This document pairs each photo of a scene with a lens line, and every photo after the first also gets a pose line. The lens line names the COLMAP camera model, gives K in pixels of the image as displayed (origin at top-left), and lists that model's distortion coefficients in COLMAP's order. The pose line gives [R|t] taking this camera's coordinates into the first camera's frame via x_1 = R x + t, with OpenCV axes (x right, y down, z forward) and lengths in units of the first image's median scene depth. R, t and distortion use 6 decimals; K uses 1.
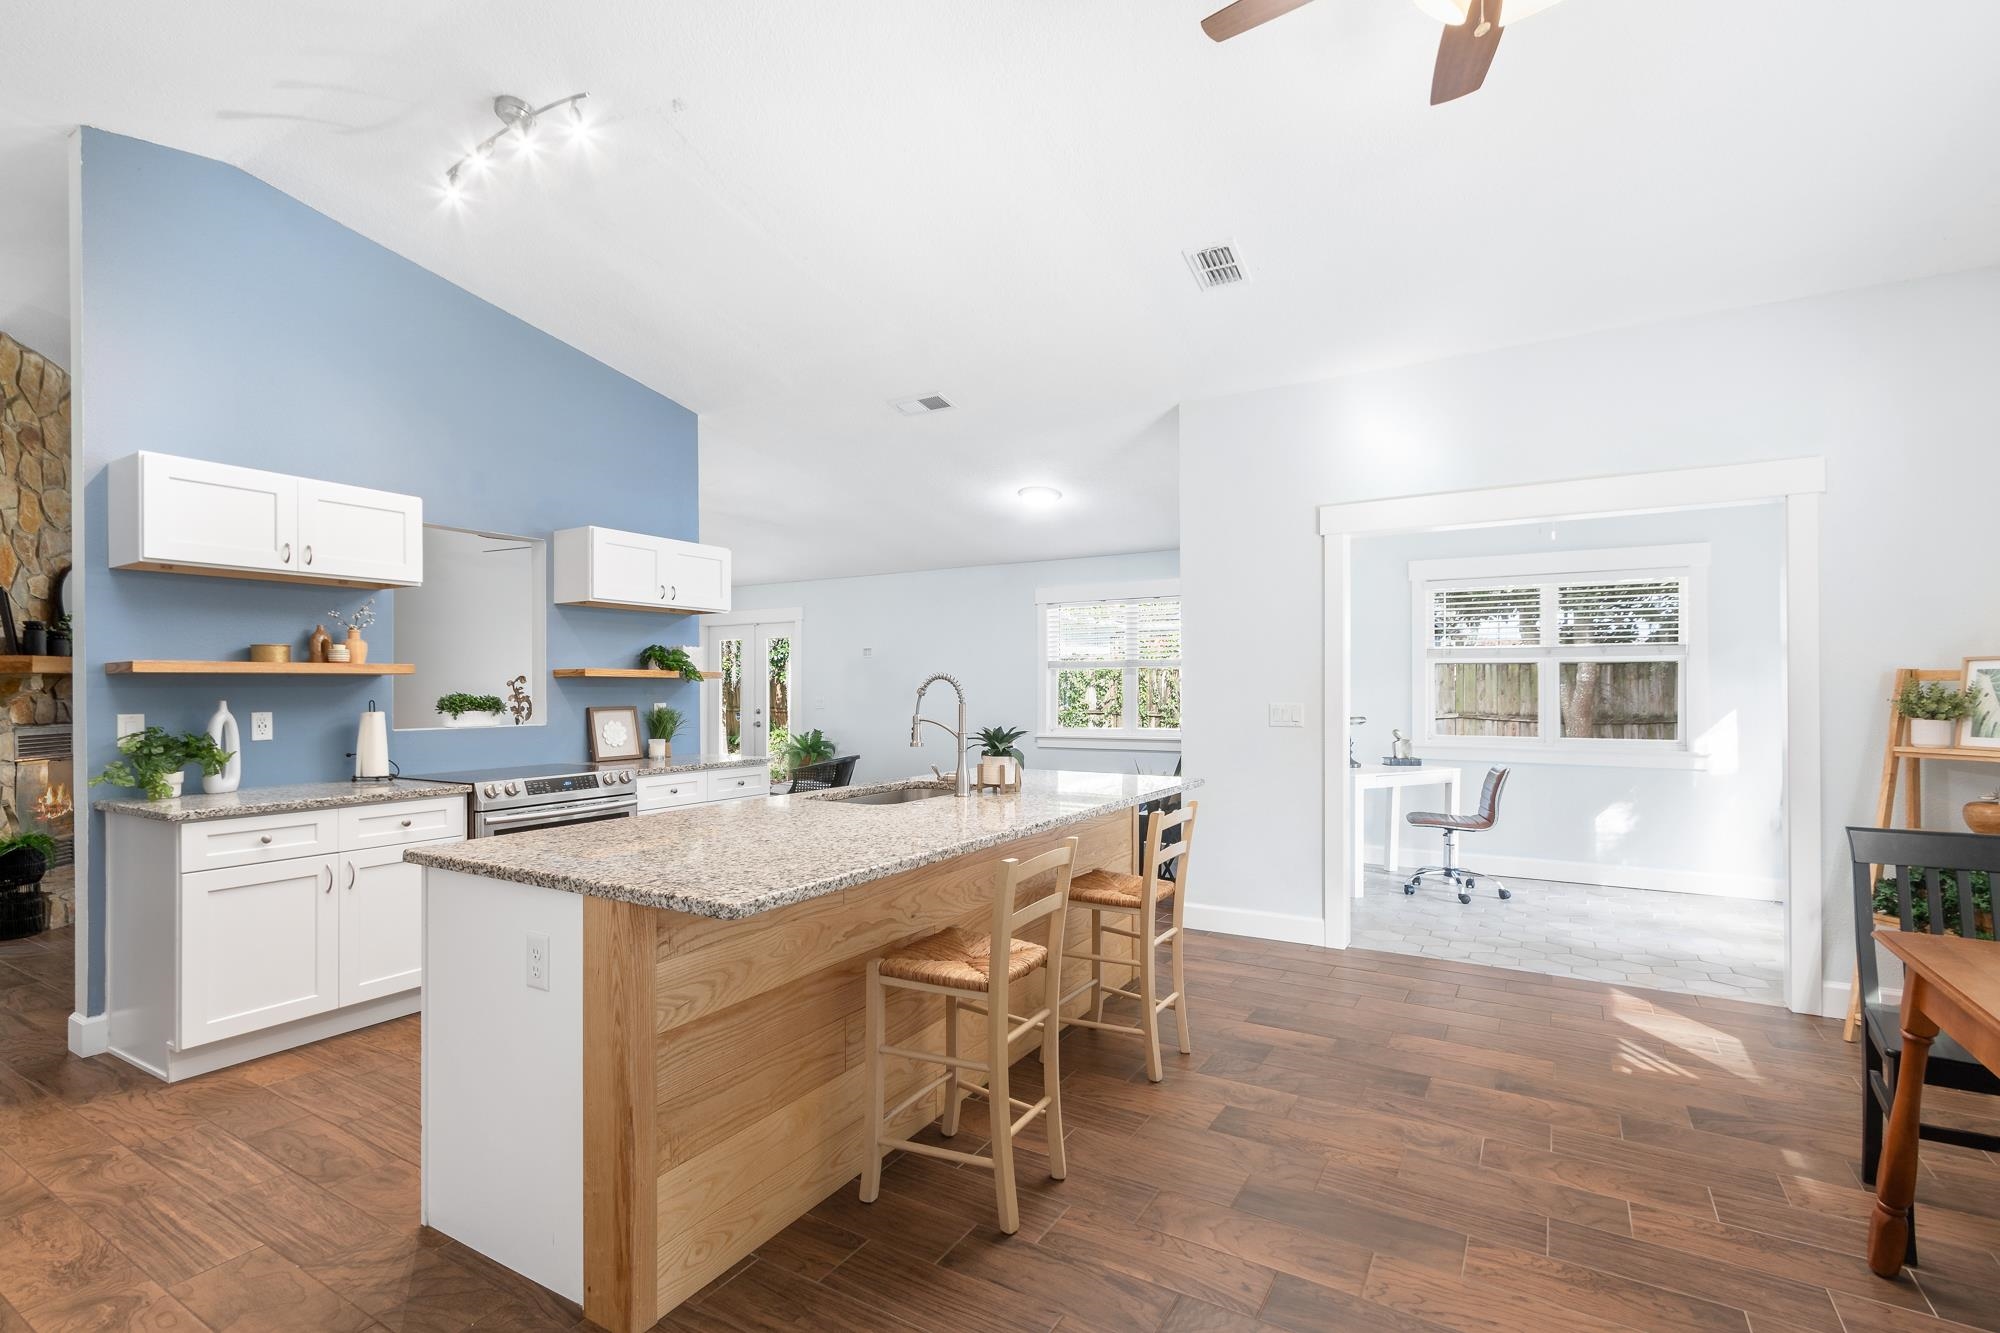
lens RADIAL K [[943.0, 0, 991.1], [0, 943.0, 686.3], [0, 0, 1]] dist [0.058964, 0.000063]
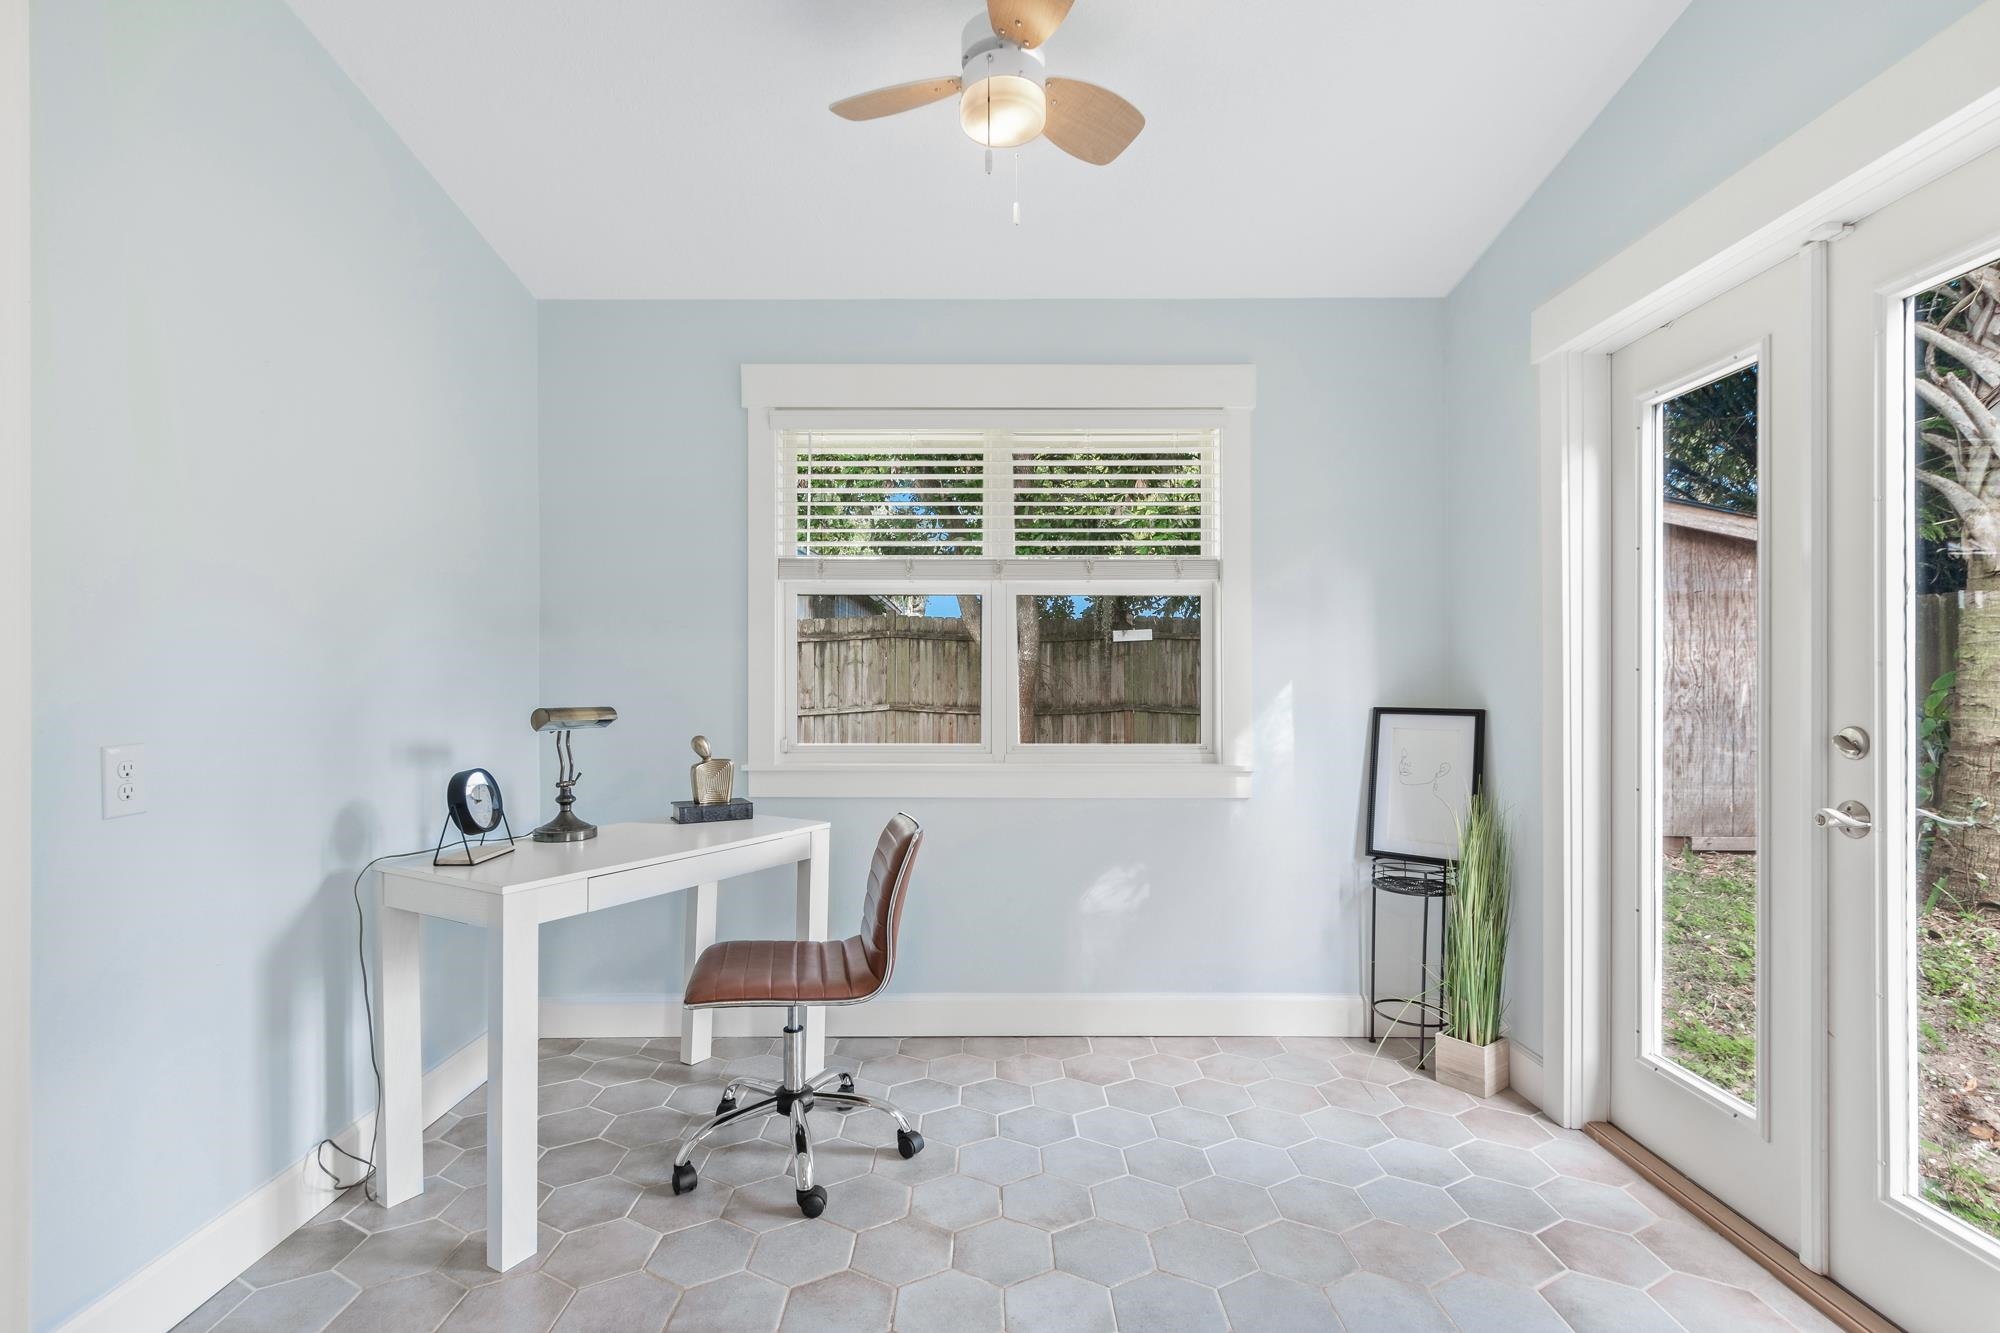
lens RADIAL K [[943.0, 0, 991.1], [0, 943.0, 686.3], [0, 0, 1]] dist [0.058964, 0.000063]
pose [[0.860054, 0.001239, 0.510202, 0.325138], [-0.002910, 0.999993, 0.002477, 0.022201], [-0.510195, -0.003615, 0.860051, 0.578144]]
